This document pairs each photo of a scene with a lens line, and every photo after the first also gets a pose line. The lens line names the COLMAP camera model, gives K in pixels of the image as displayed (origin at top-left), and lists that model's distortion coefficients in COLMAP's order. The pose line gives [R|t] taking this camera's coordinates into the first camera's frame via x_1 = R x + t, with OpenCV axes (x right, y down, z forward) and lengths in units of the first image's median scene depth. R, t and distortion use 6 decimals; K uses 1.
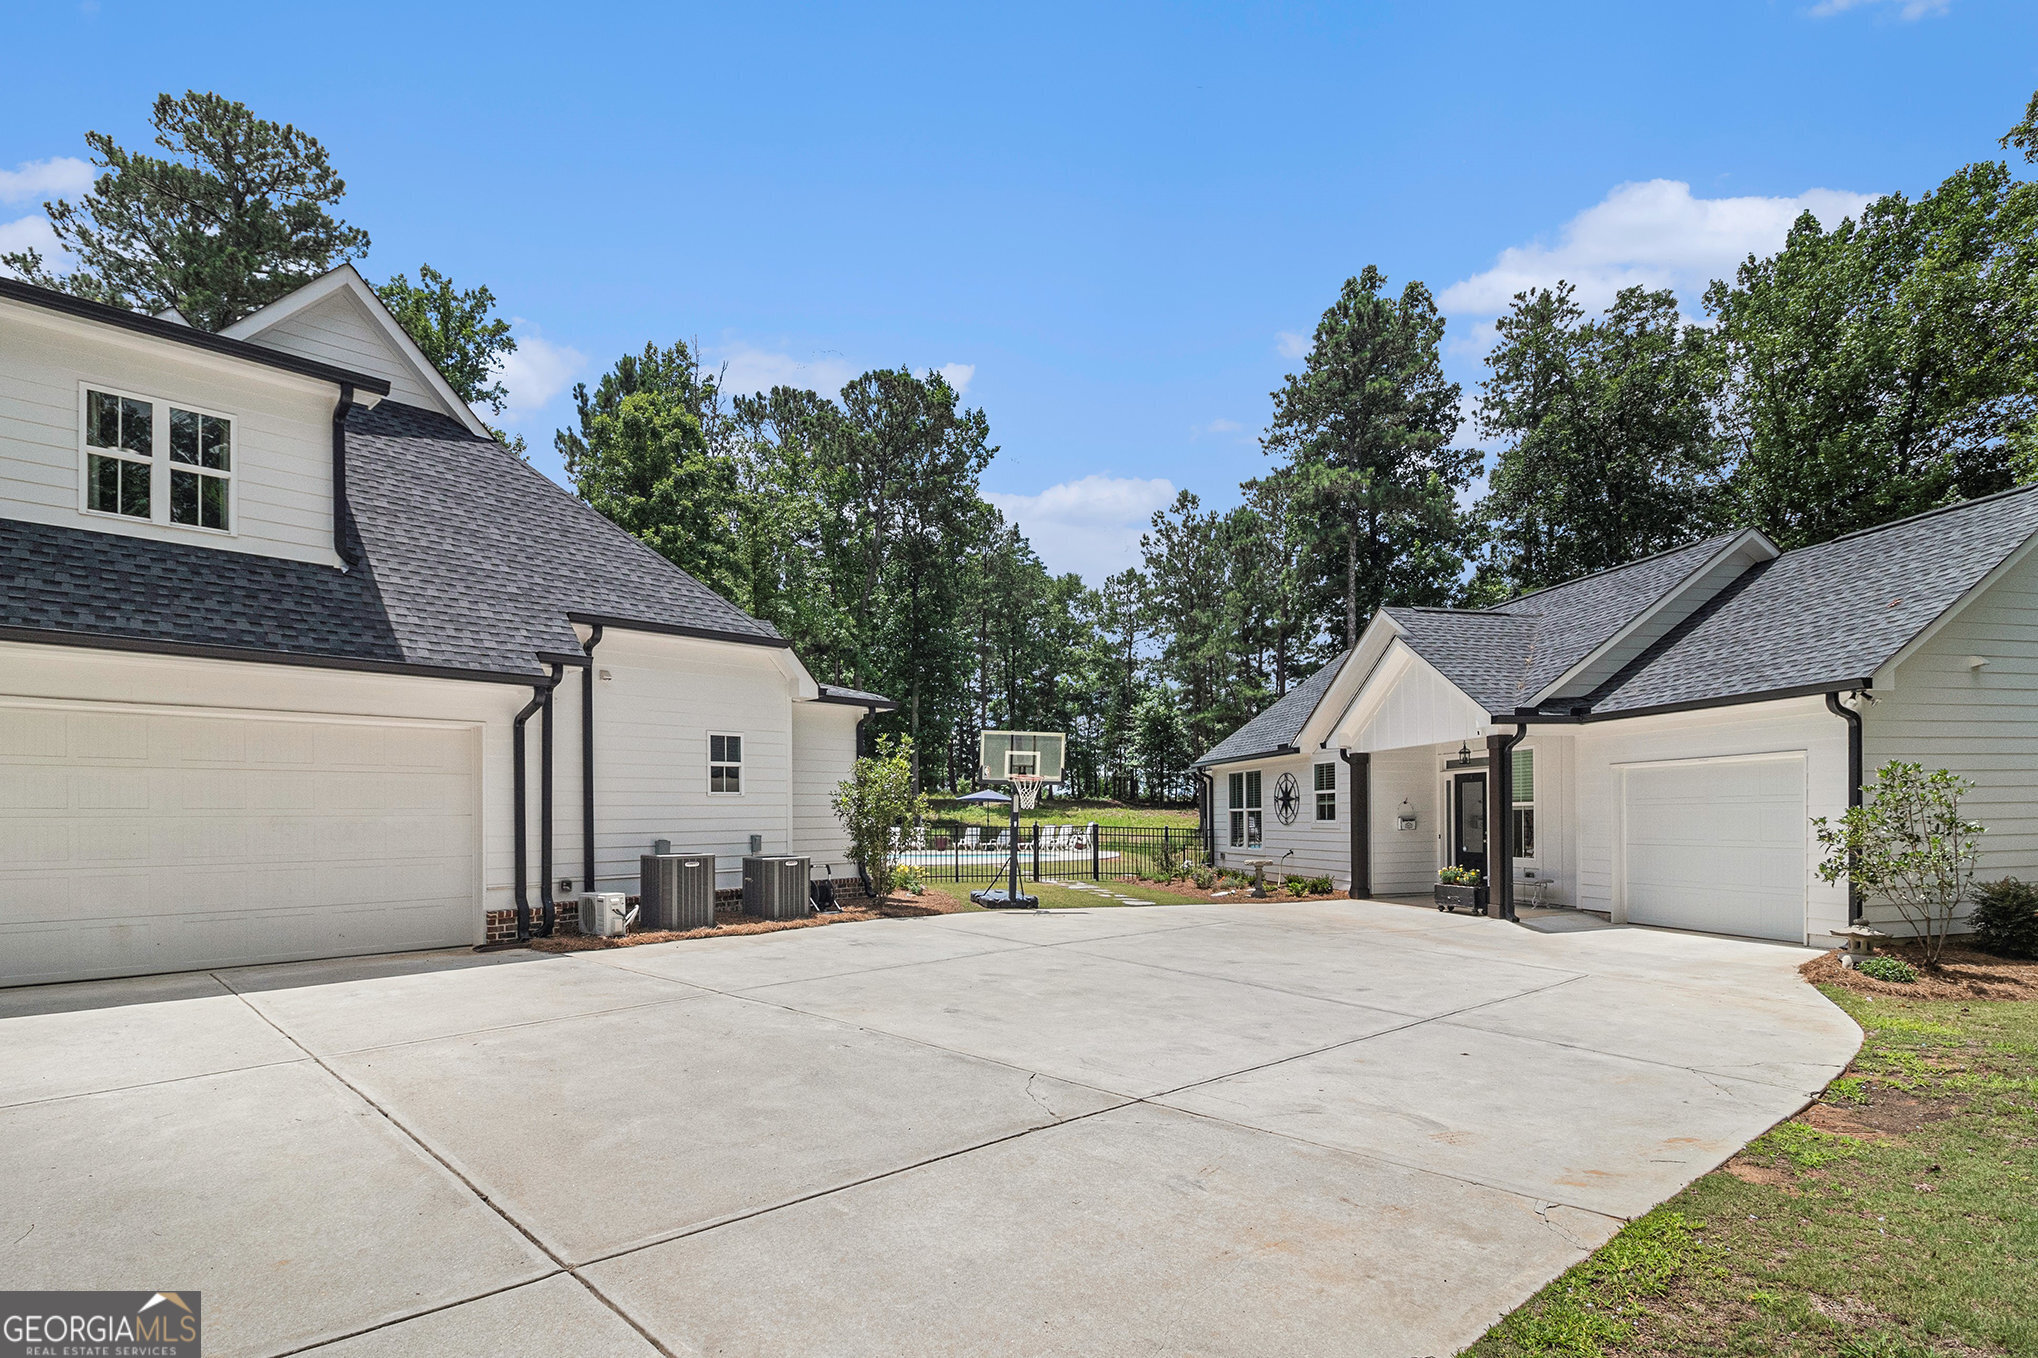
lens RADIAL K [[995.5, 0, 1018.0], [0, 995.5, 779.3], [0, 0, 1]] dist [-0.004170, -0.000440]
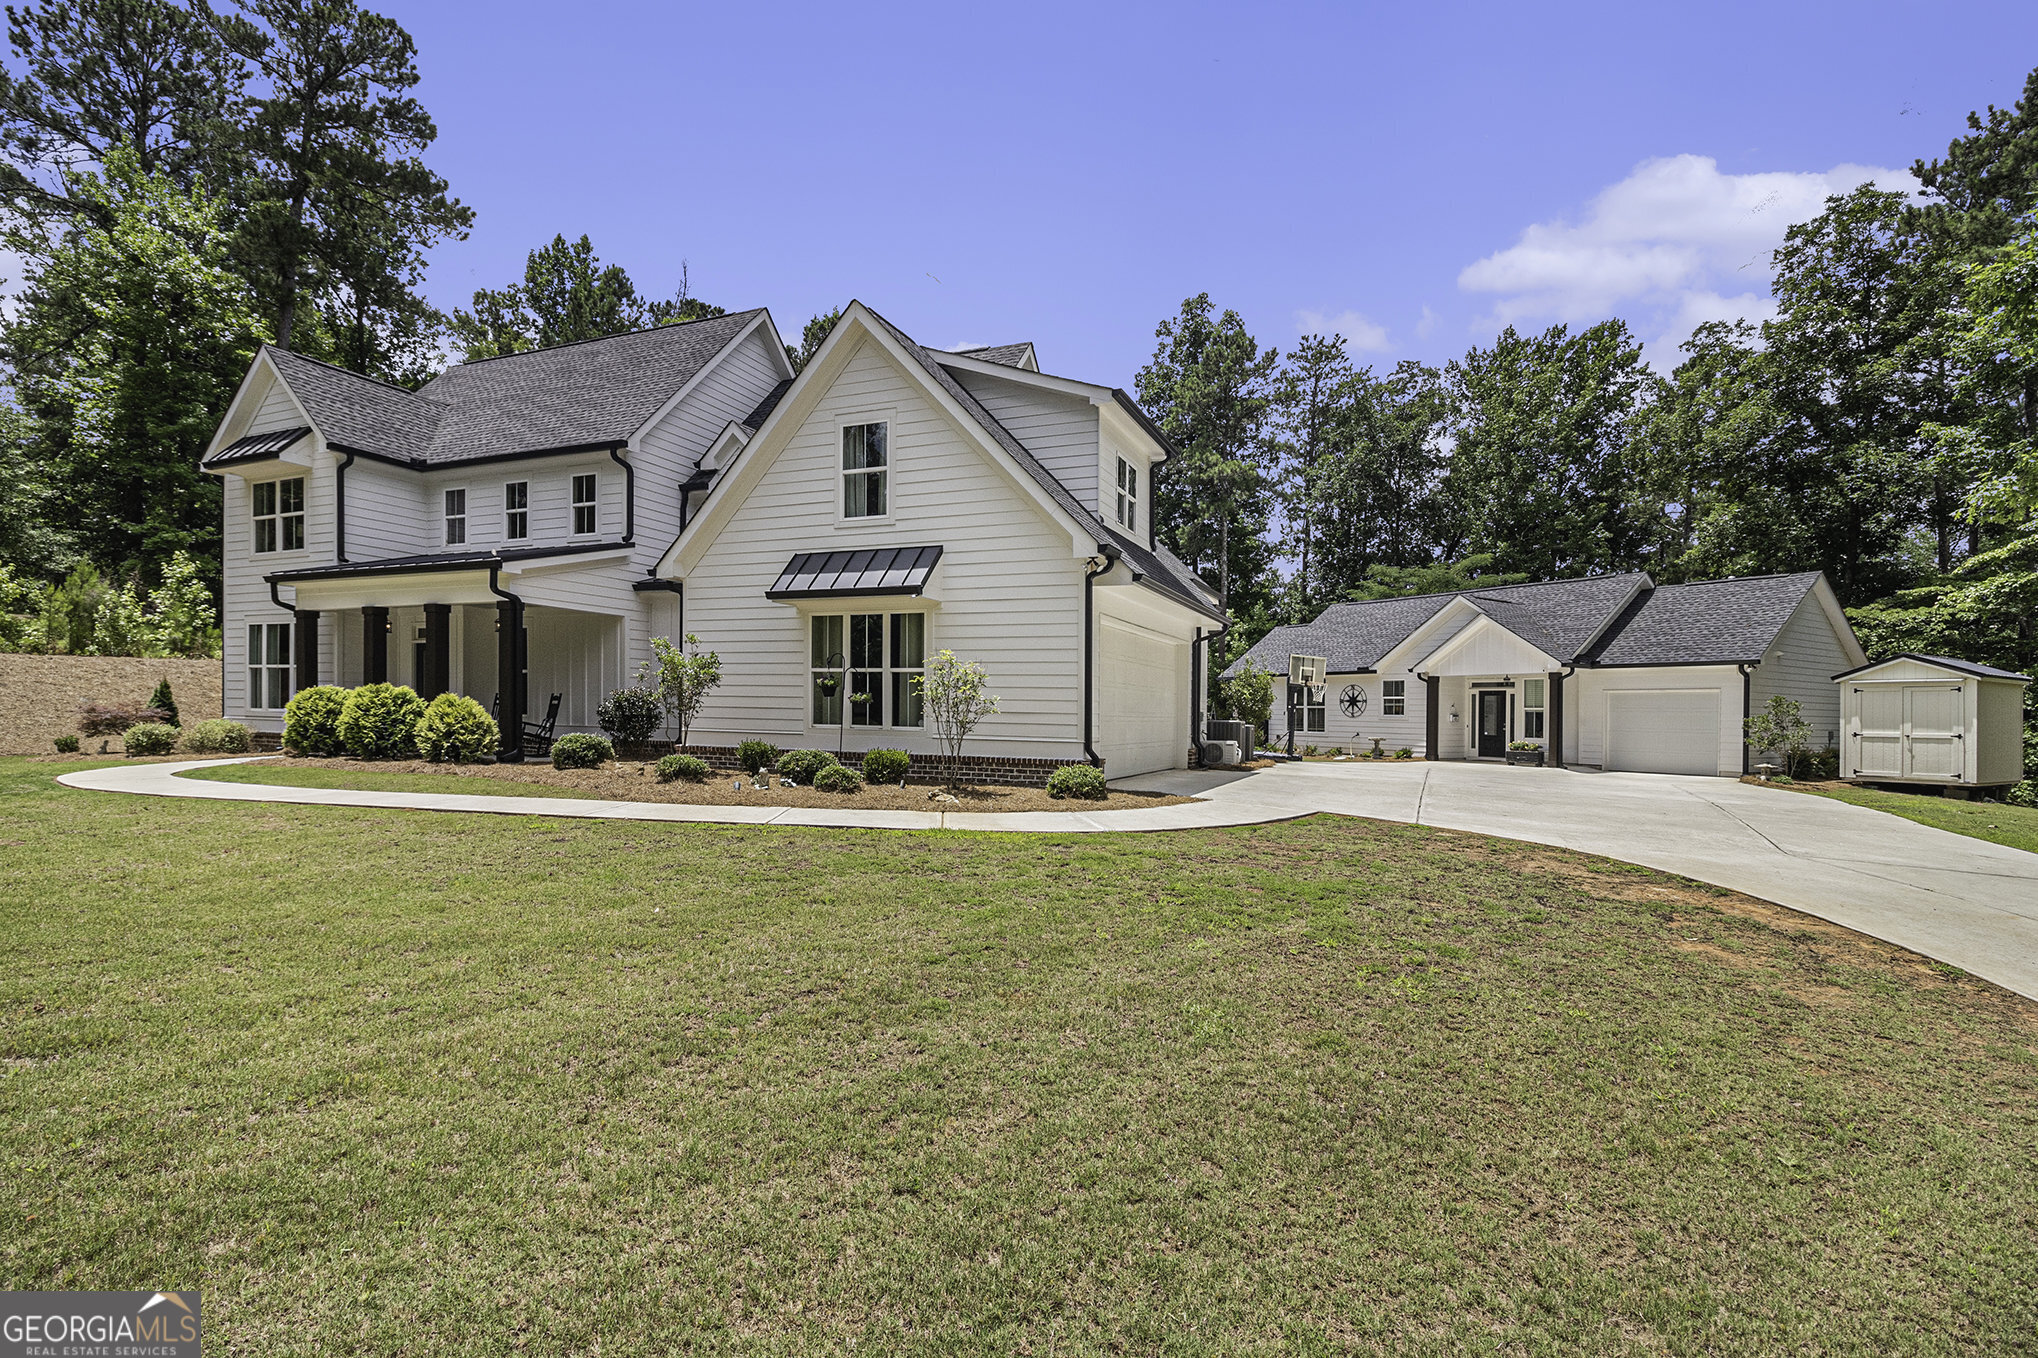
lens RADIAL K [[935.5, 0, 1016.9], [0, 935.5, 689.5], [0, 0, 1]] dist [-0.013904, -0.000834]
pose [[0.945912, 0.037765, 0.322218, -0.716766], [-0.042414, 0.999073, 0.007416, 0.012786], [-0.321639, -0.020682, 0.946636, -0.243599]]
